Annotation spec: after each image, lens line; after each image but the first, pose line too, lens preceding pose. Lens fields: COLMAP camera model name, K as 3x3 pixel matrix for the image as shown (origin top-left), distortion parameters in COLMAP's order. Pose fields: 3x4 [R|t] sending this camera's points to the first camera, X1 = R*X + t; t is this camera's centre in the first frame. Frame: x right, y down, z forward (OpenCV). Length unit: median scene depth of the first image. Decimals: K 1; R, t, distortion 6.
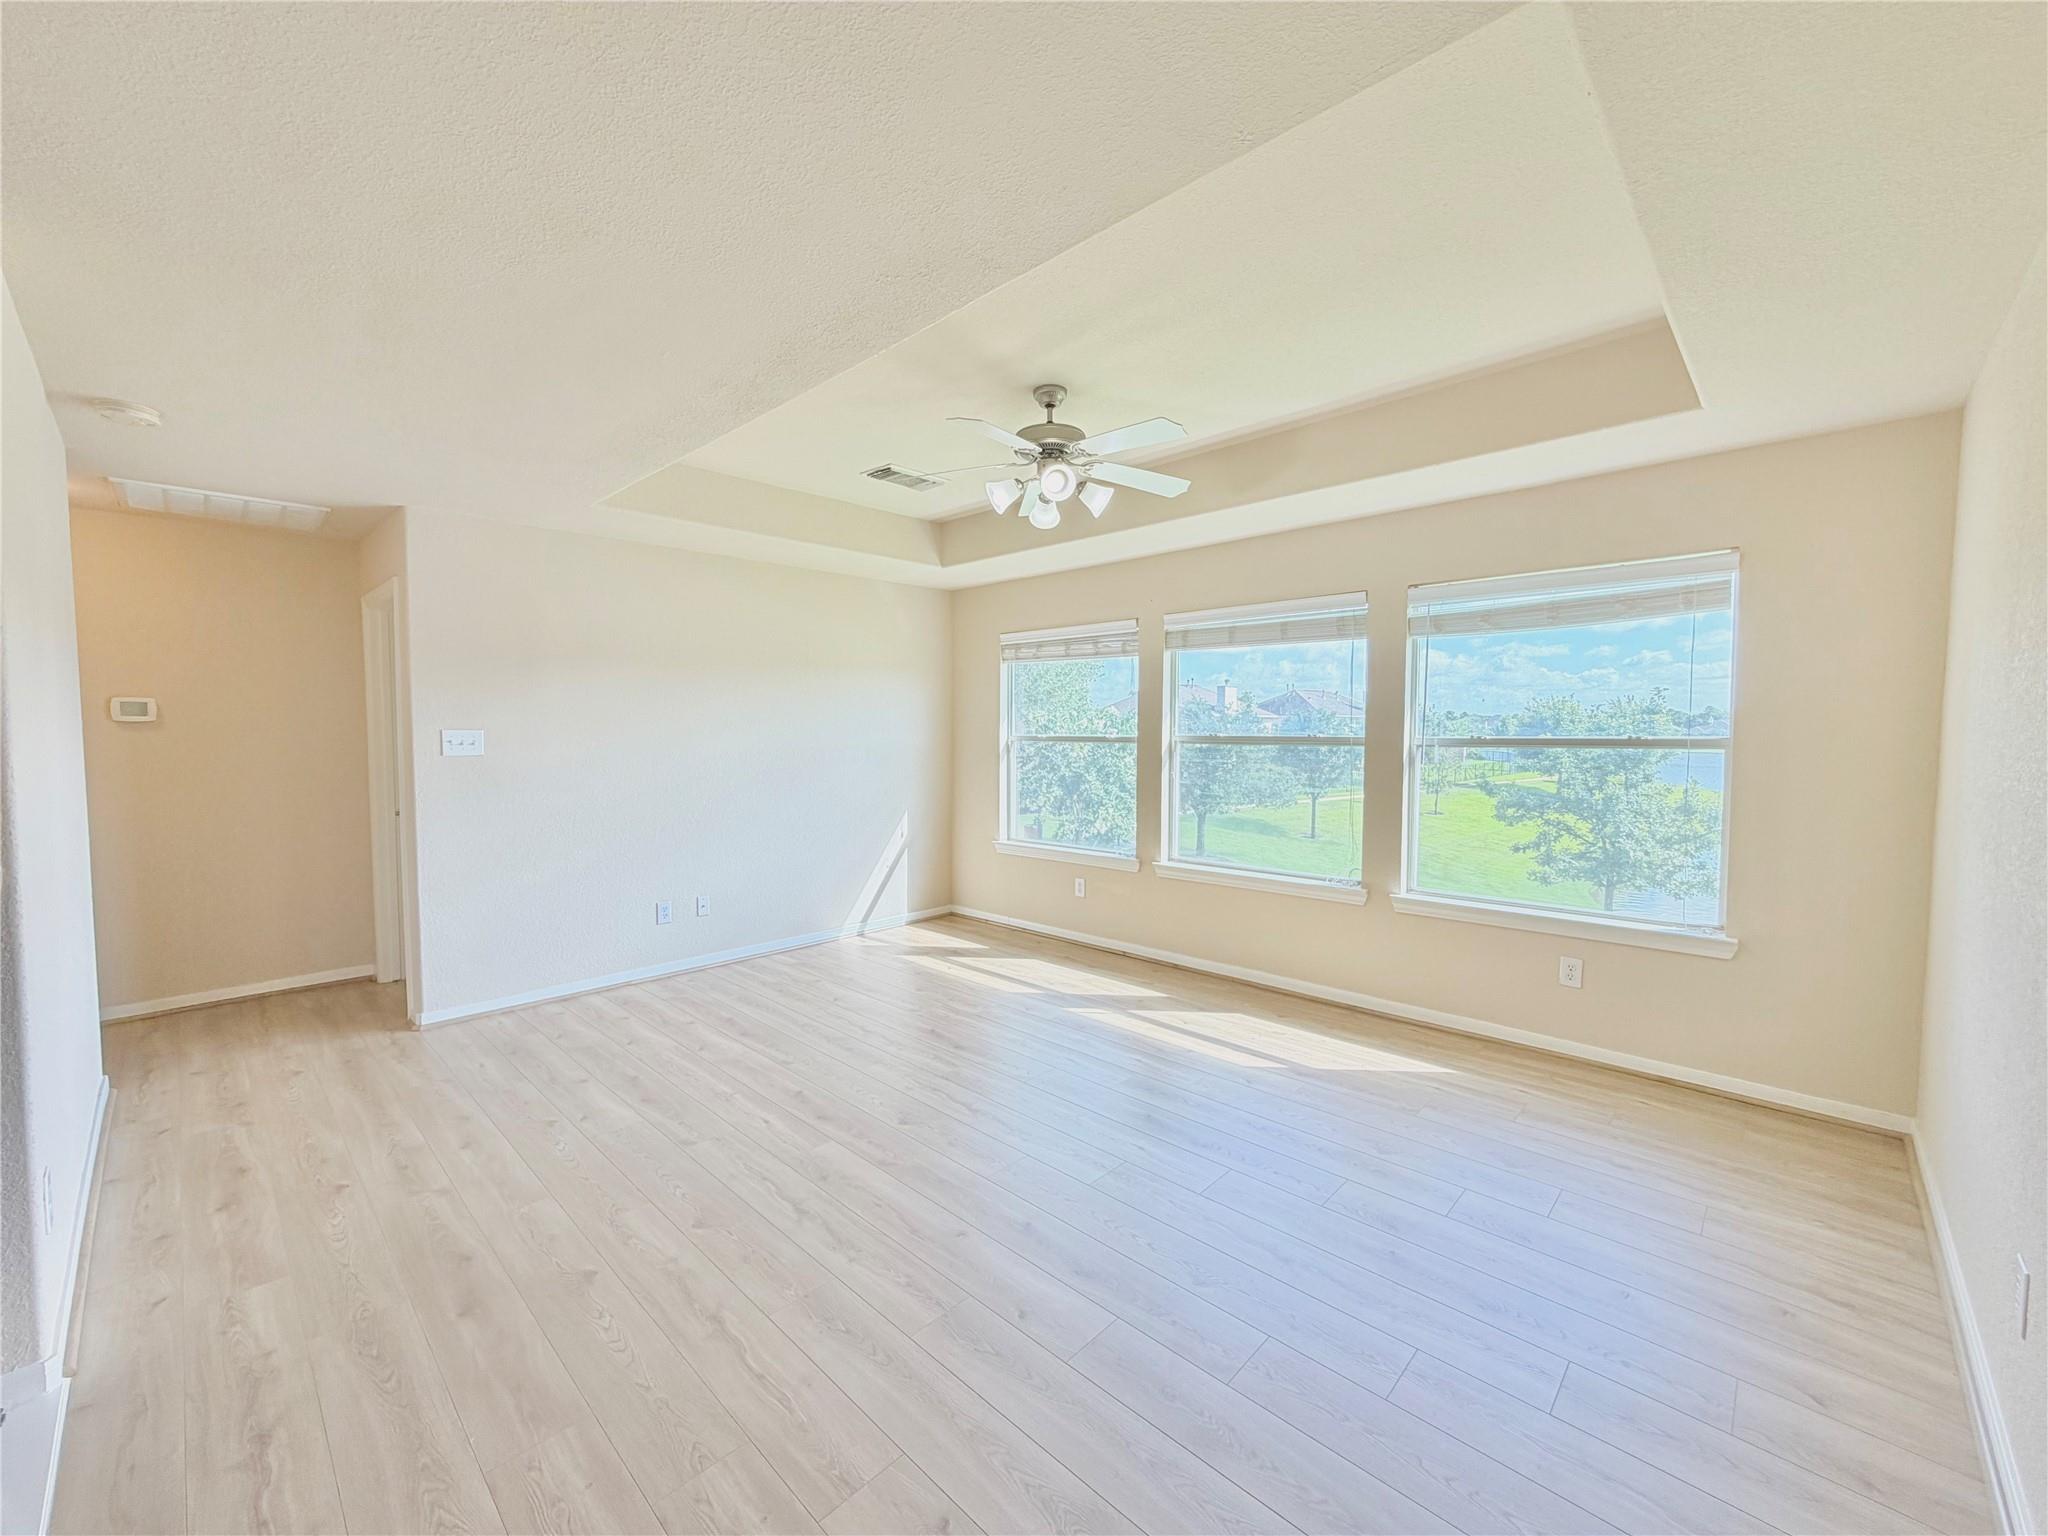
lens RADIAL K [[814.9, 0, 1016.8], [0, 814.9, 770.2], [0, 0, 1]] dist [-0.000830, 0.000279]
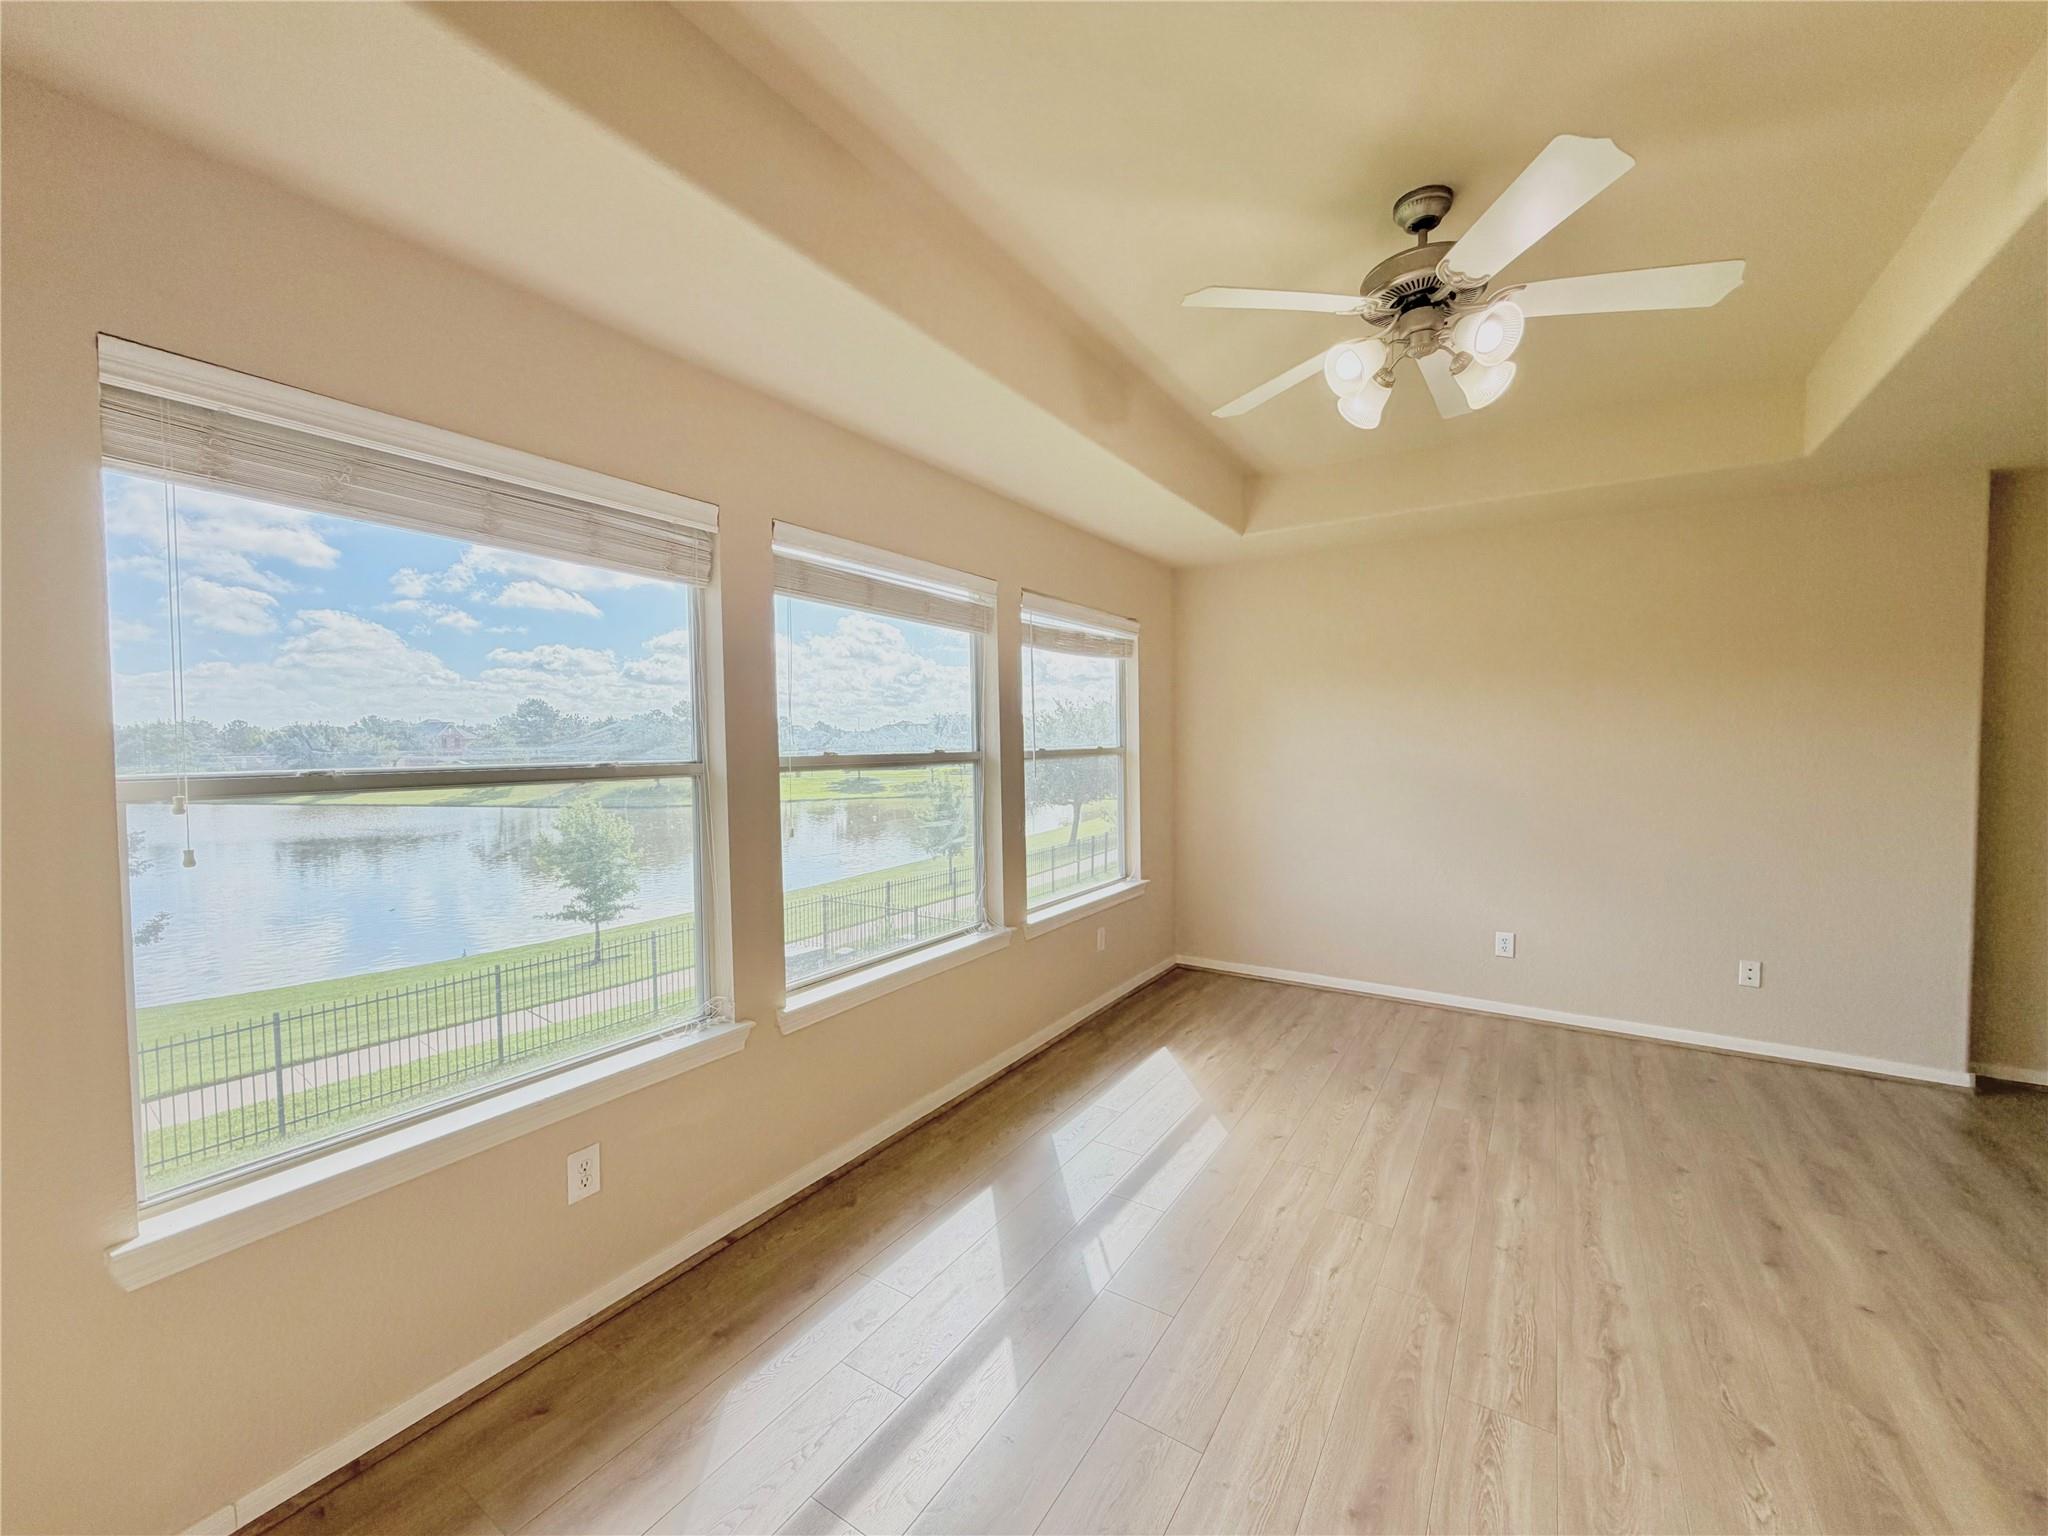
lens RADIAL K [[814.9, 0, 1016.8], [0, 814.9, 770.2], [0, 0, 1]] dist [-0.000830, 0.000279]
pose [[-0.182293, -0.033684, 0.982667, -0.501785], [0.061009, 0.997100, 0.045497, -0.070522], [-0.981350, 0.068245, -0.179709, 1.357001]]
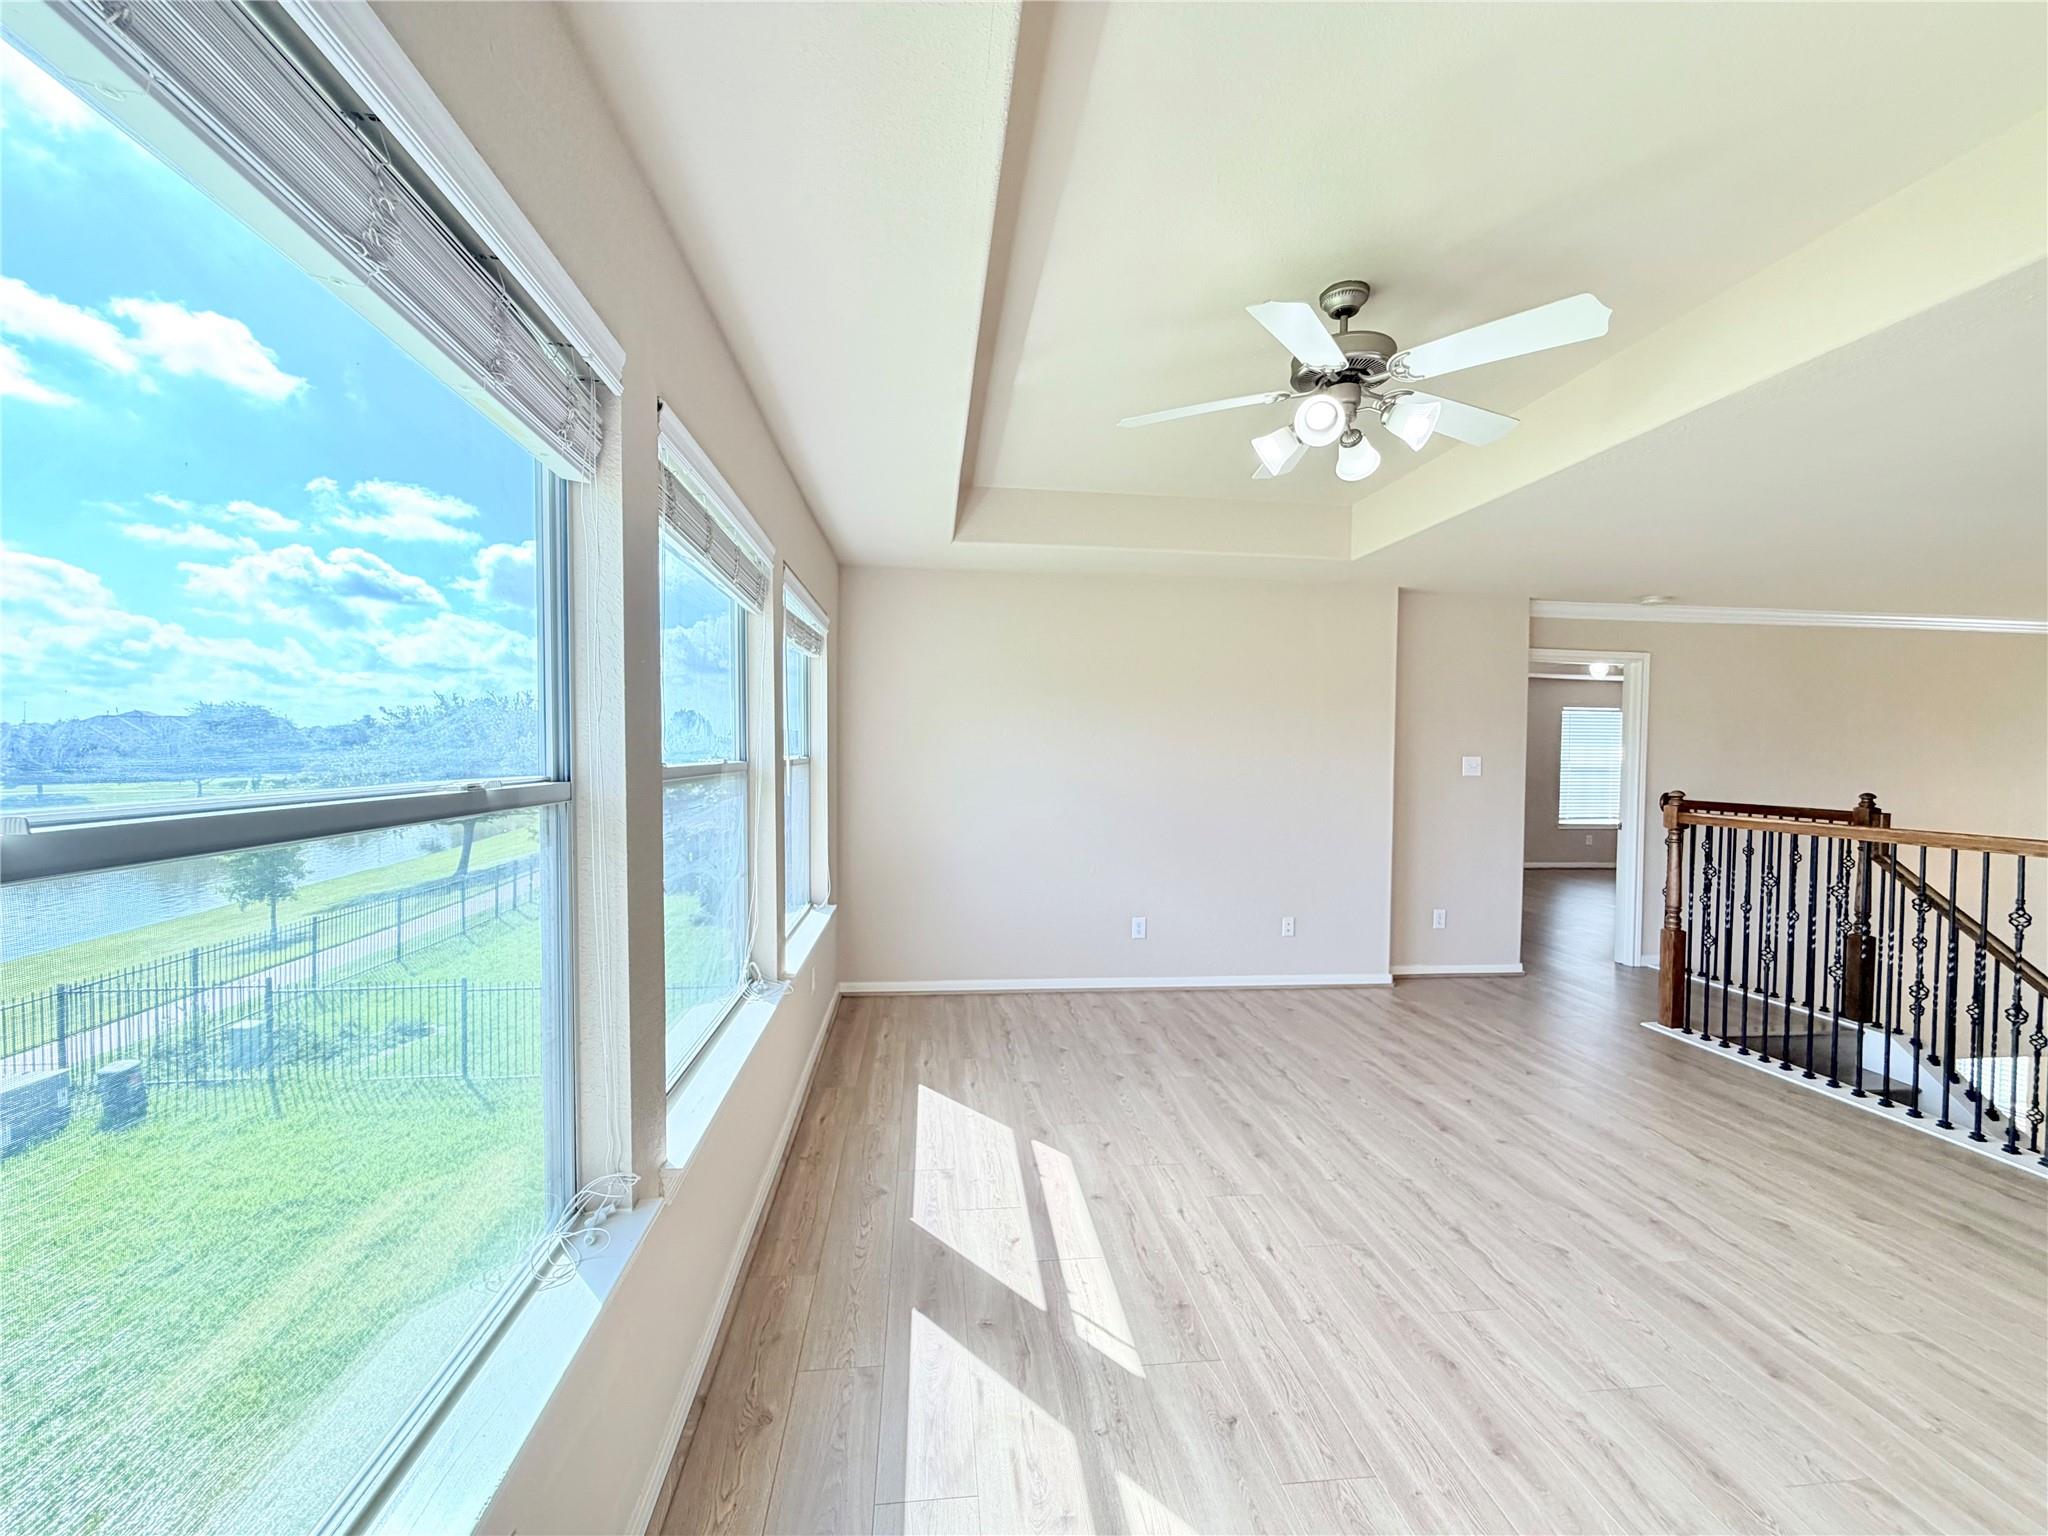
lens RADIAL K [[814.9, 0, 1016.8], [0, 814.9, 770.2], [0, 0, 1]] dist [-0.000830, 0.000279]
pose [[-0.768262, -0.023882, 0.639690, -0.197808], [0.022987, 0.997630, 0.064853, -0.087876], [-0.639723, 0.064528, -0.765892, 1.661543]]
